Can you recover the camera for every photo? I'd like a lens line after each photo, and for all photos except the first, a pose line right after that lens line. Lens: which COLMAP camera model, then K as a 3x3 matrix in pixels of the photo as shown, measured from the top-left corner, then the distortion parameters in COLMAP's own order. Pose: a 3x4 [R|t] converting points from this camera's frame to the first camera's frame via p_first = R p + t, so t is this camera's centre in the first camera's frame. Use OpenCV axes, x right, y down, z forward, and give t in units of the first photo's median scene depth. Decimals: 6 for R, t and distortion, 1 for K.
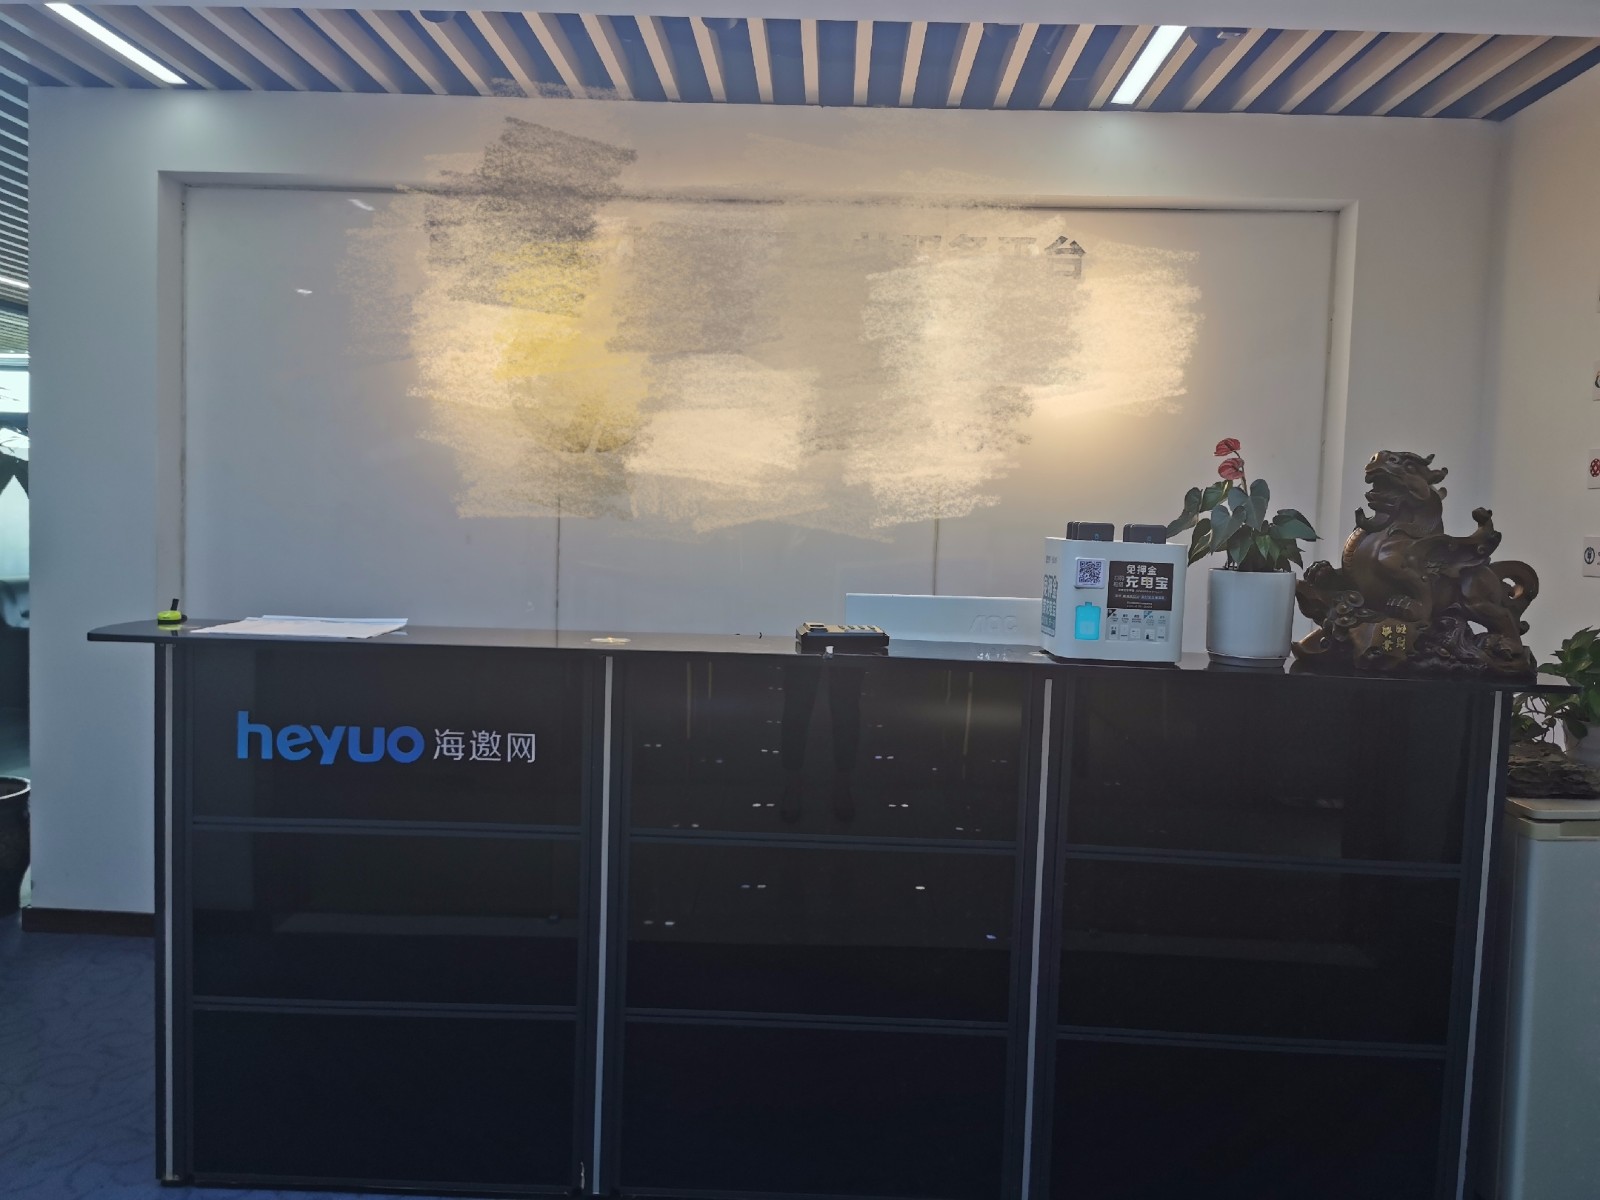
lens RADIAL K [[1222.3, 0, 800.0], [0, 1222.3, 600.0], [0, 0, 1]] dist [0.000365, -0.002827]
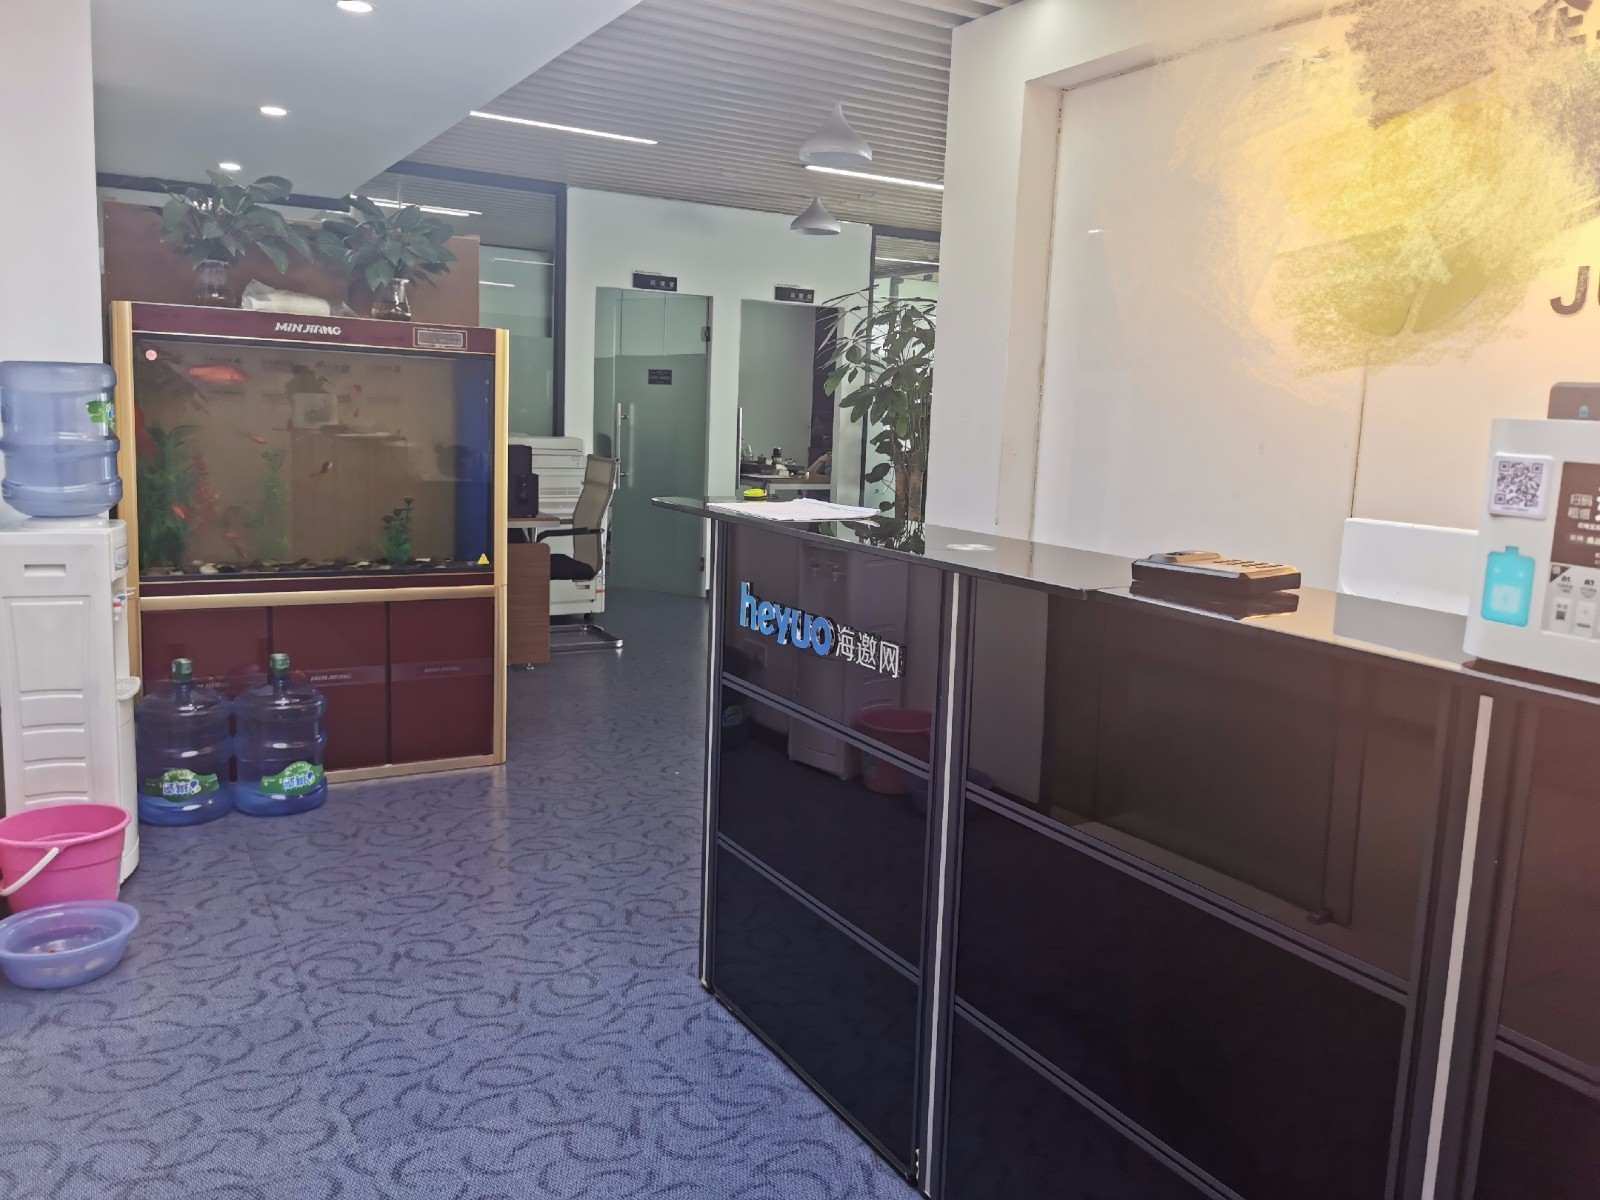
lens RADIAL K [[1222.3, 0, 800.0], [0, 1222.3, 600.0], [0, 0, 1]] dist [0.000365, -0.002827]
pose [[0.530988, 0.125699, -0.838004, 0.467294], [-0.085083, 0.991848, 0.094863, 0.000880], [0.843097, 0.020929, 0.537355, 0.473283]]
